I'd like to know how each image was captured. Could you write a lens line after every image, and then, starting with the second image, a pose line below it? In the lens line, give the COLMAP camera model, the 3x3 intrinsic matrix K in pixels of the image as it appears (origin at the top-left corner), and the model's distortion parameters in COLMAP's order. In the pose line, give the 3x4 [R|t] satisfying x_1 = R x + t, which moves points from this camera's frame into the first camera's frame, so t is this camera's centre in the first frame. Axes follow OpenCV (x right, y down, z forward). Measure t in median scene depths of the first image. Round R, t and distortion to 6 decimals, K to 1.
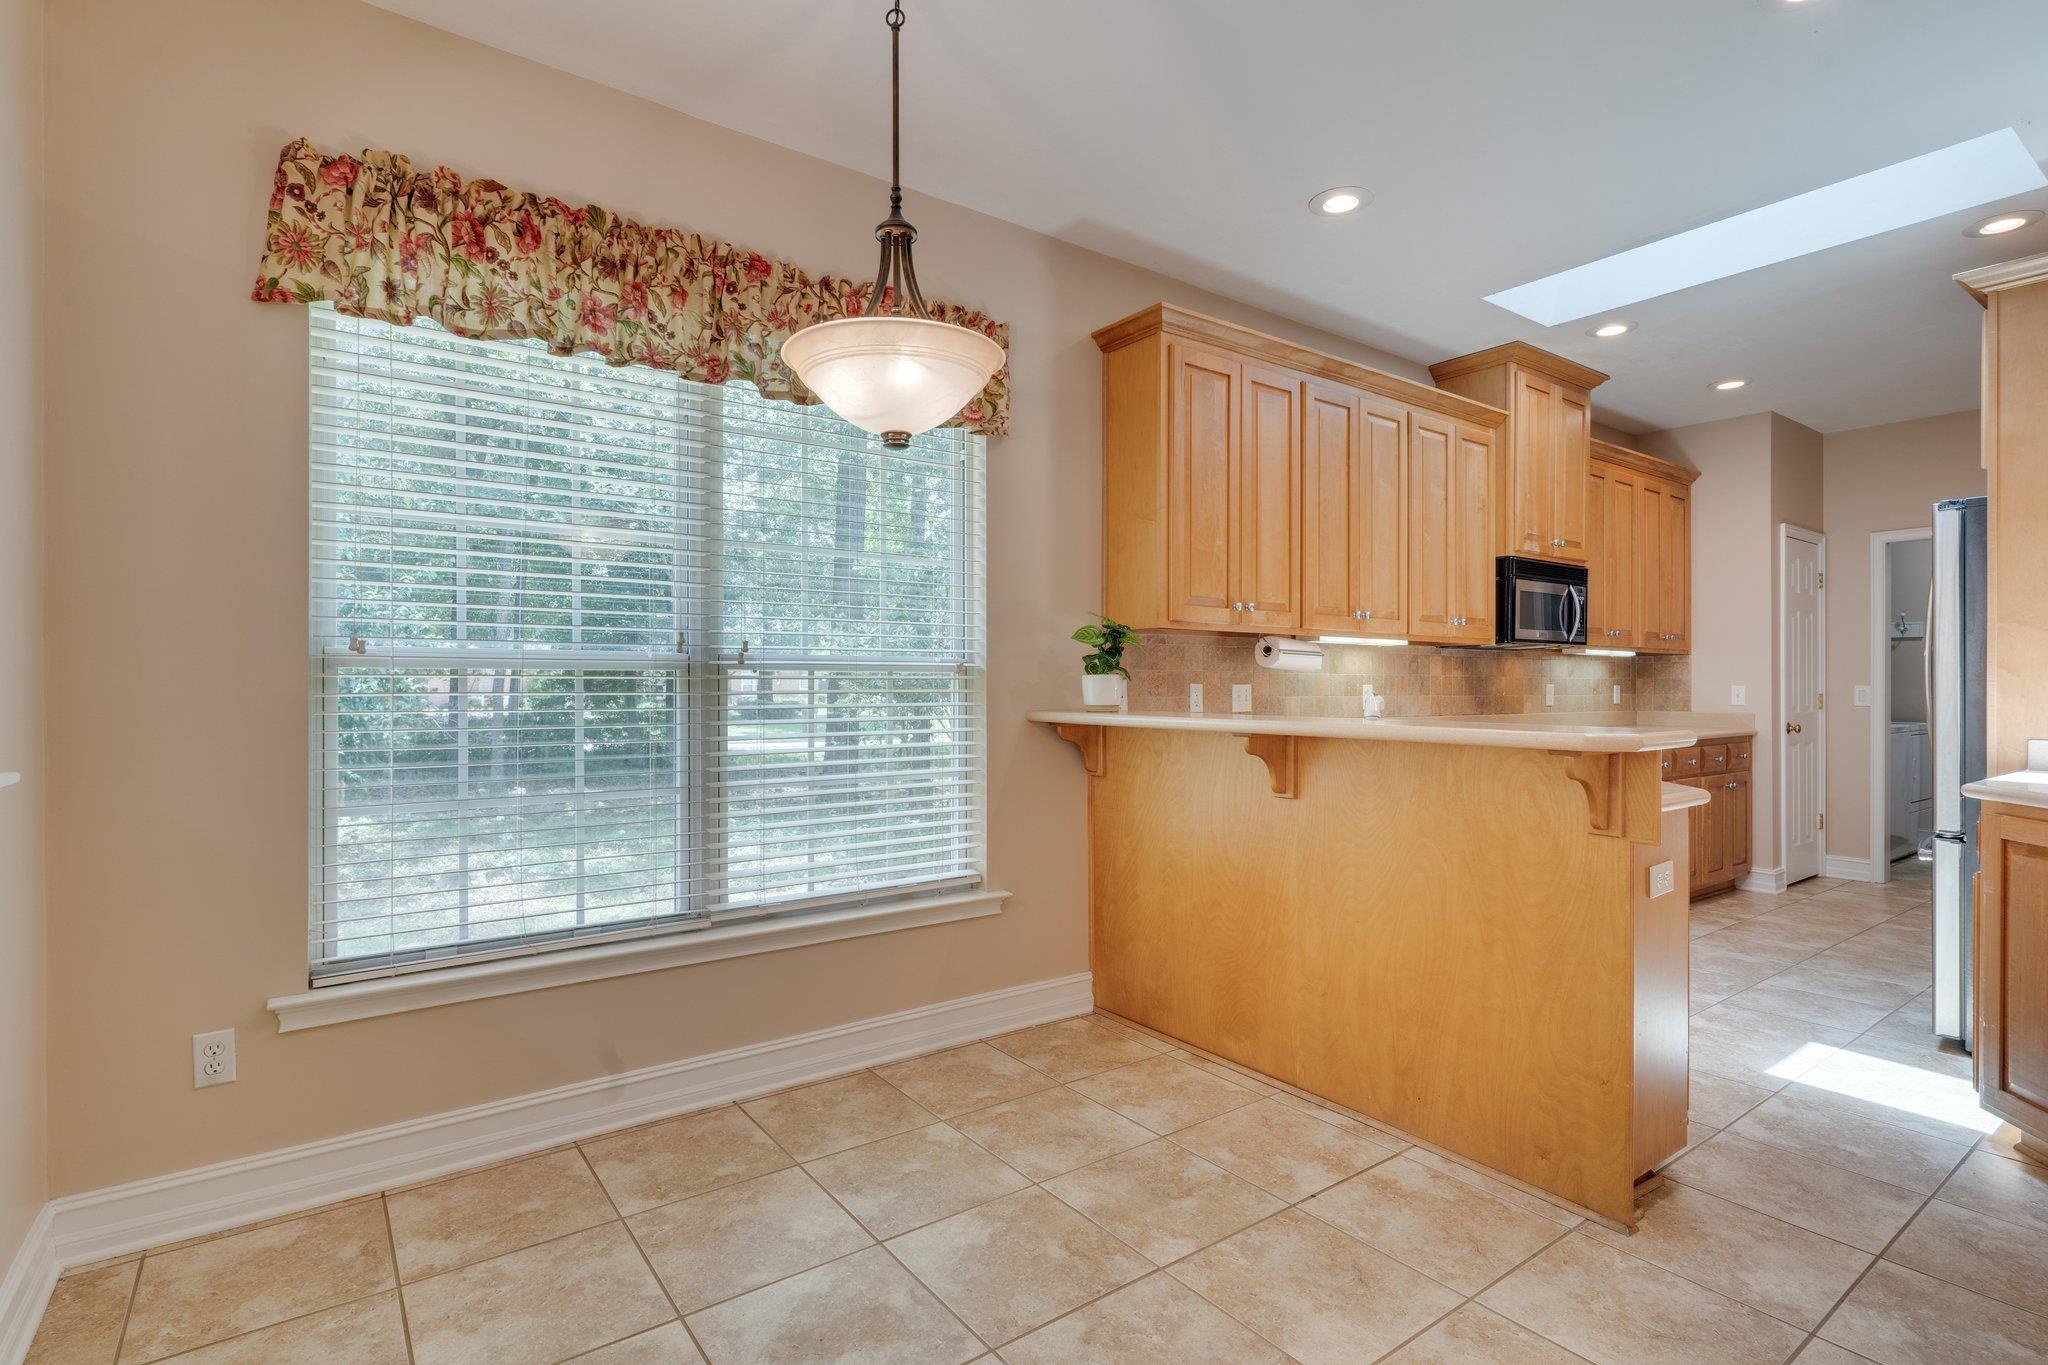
lens RADIAL K [[981.2, 0, 1008.4], [0, 981.2, 681.3], [0, 0, 1]] dist [0.002626, 0.000900]
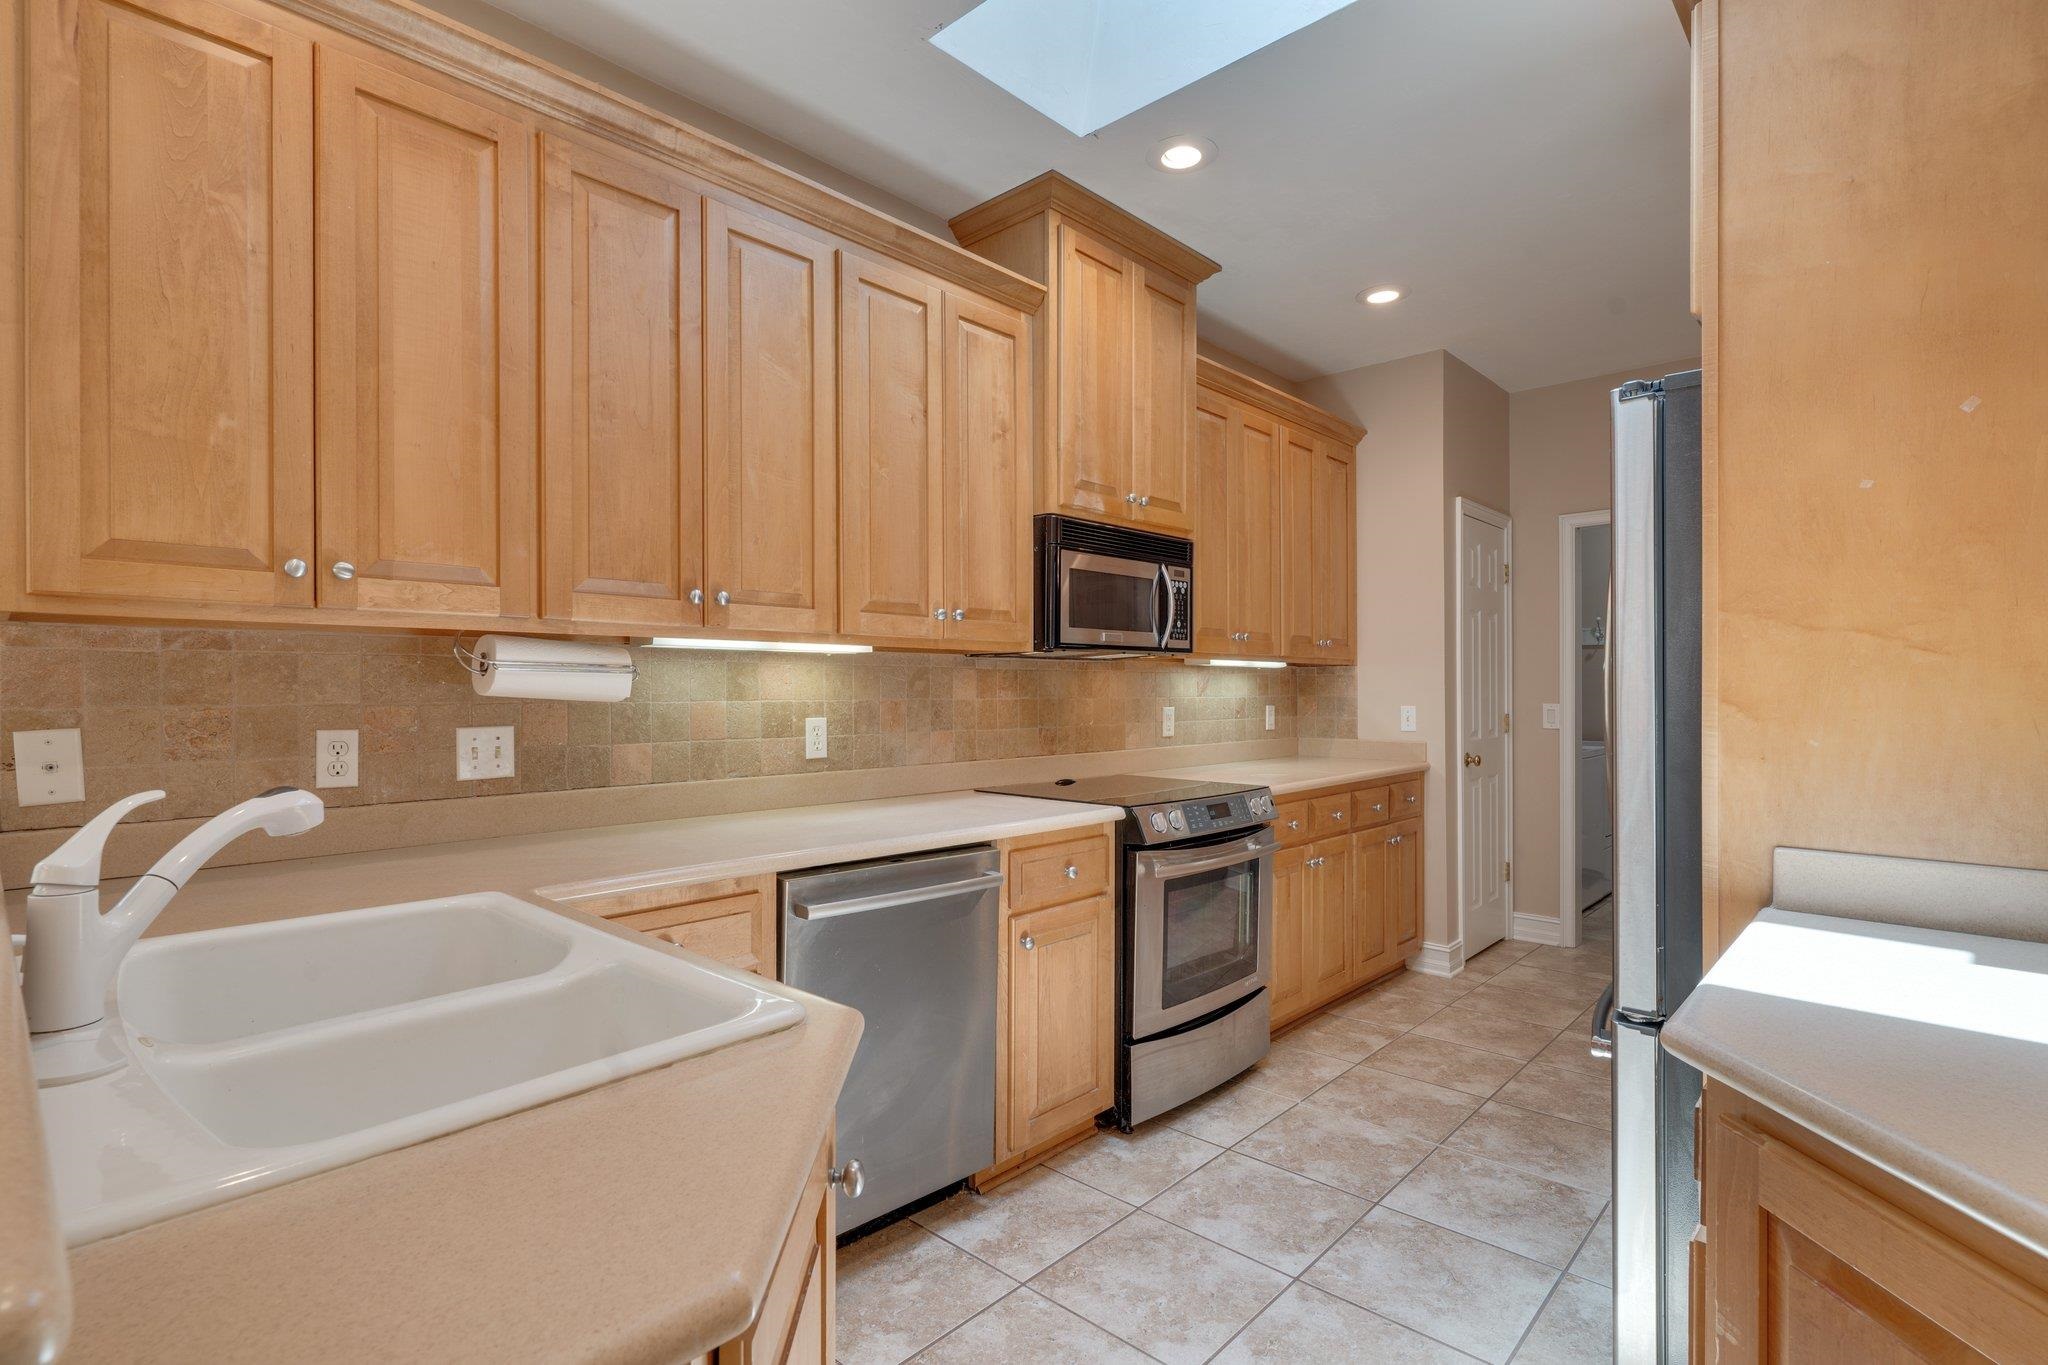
lens RADIAL K [[981.2, 0, 1005.5], [0, 981.2, 688.2], [0, 0, 1]] dist [0.002626, 0.000900]
pose [[0.982922, -0.003857, 0.183985, 0.347871], [0.003504, 0.999991, 0.002242, -0.014855], [-0.183992, -0.001559, 0.982927, 0.360591]]
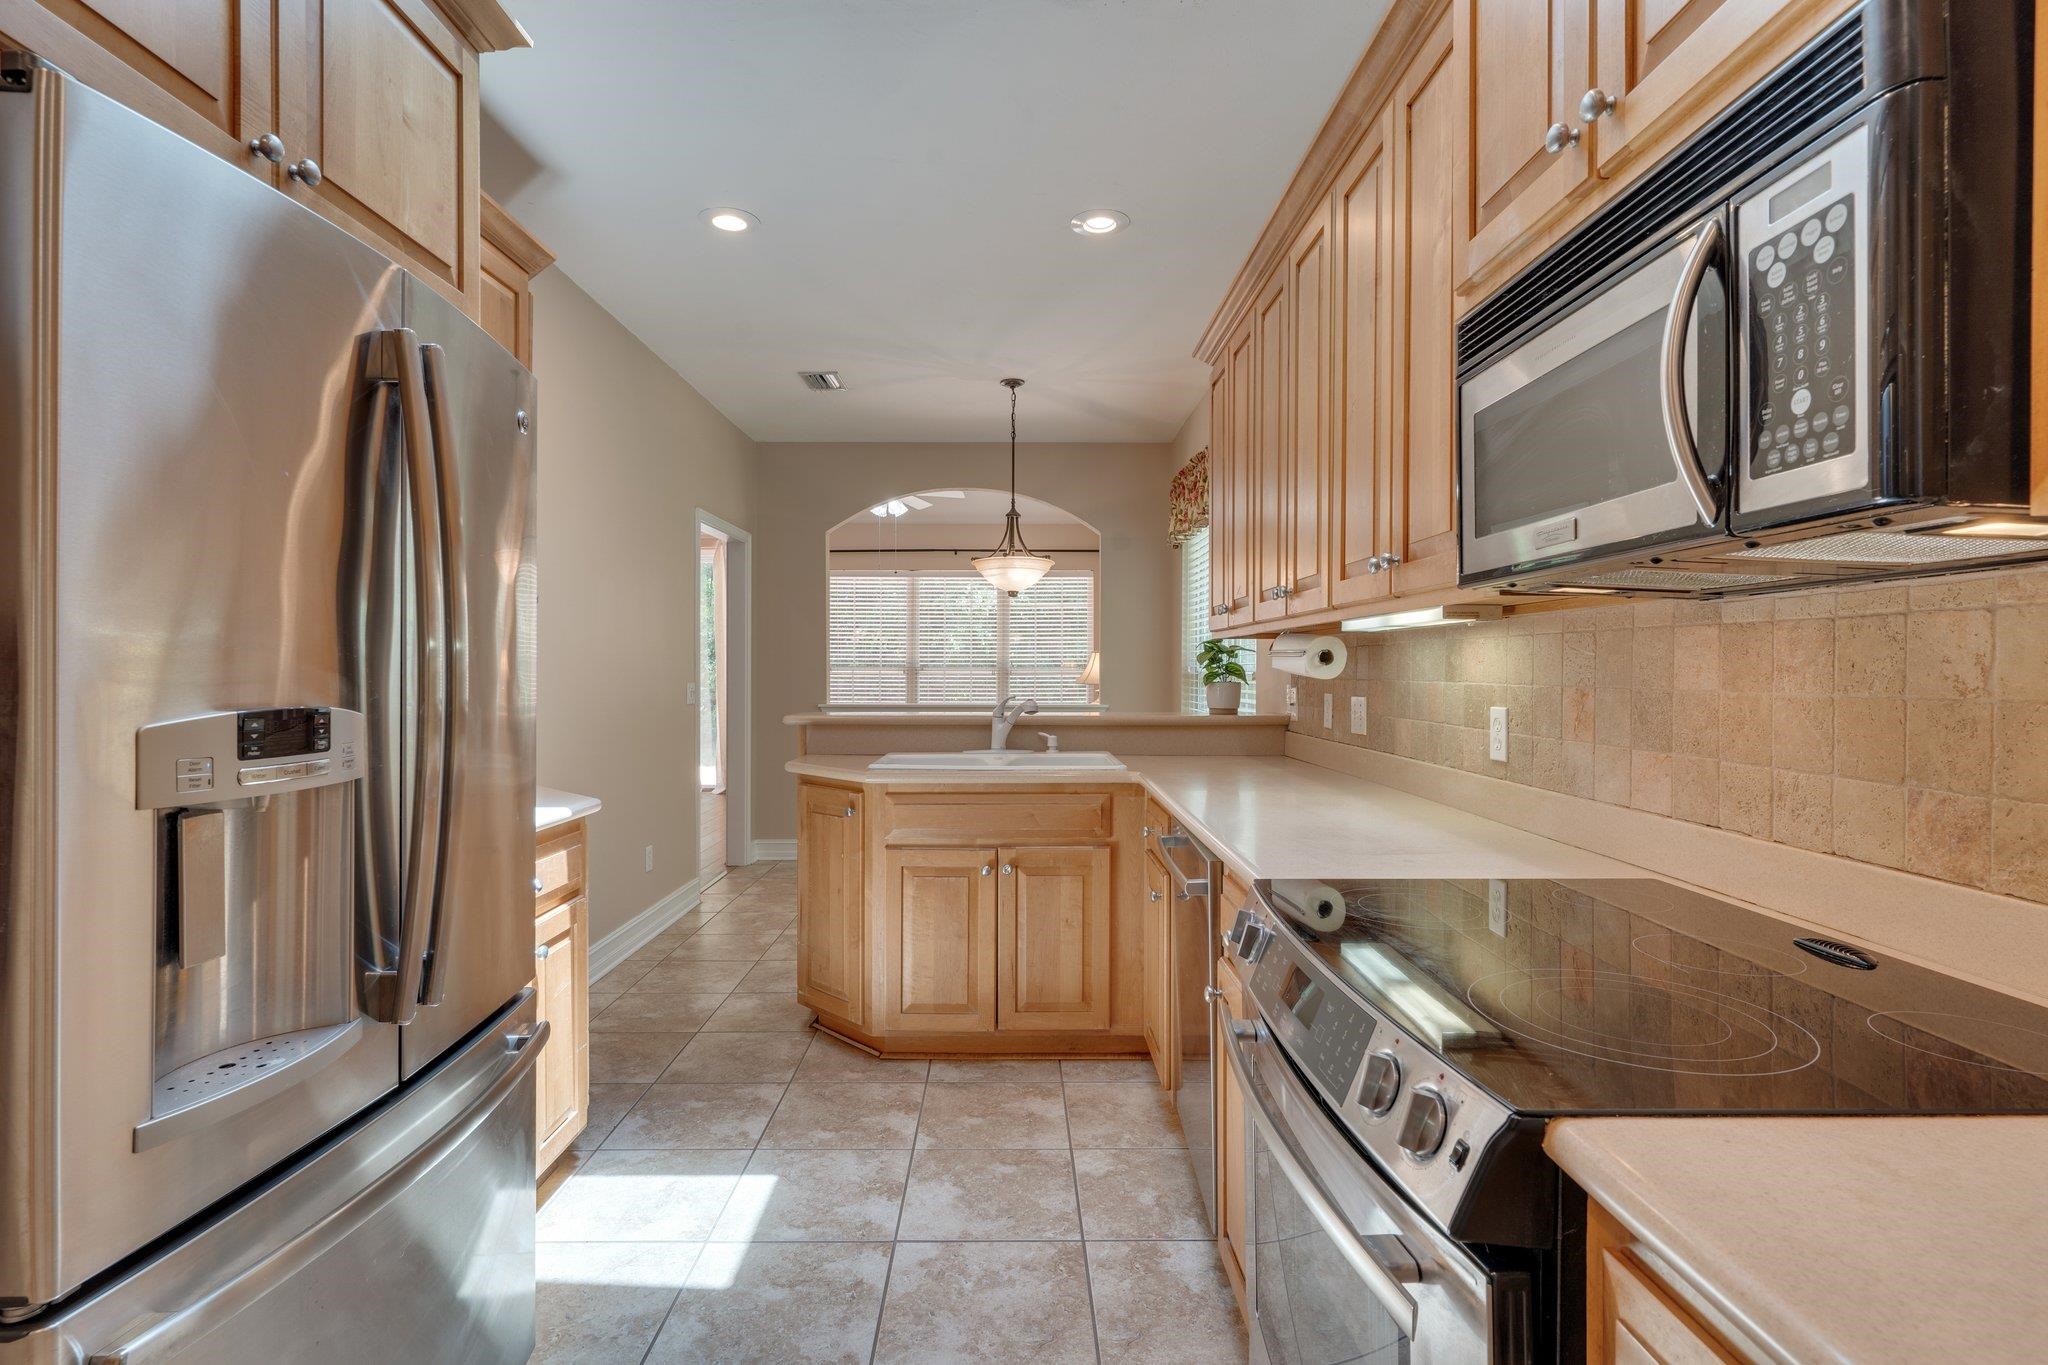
lens RADIAL K [[981.2, 0, 1027.2], [0, 981.2, 675.8], [0, 0, 1]] dist [0.002626, 0.000900]
pose [[-0.567910, 0.003720, -0.823082, 0.817197], [0.000451, 0.999991, 0.004208, -0.012201], [0.823091, 0.002018, -0.567906, 1.016754]]
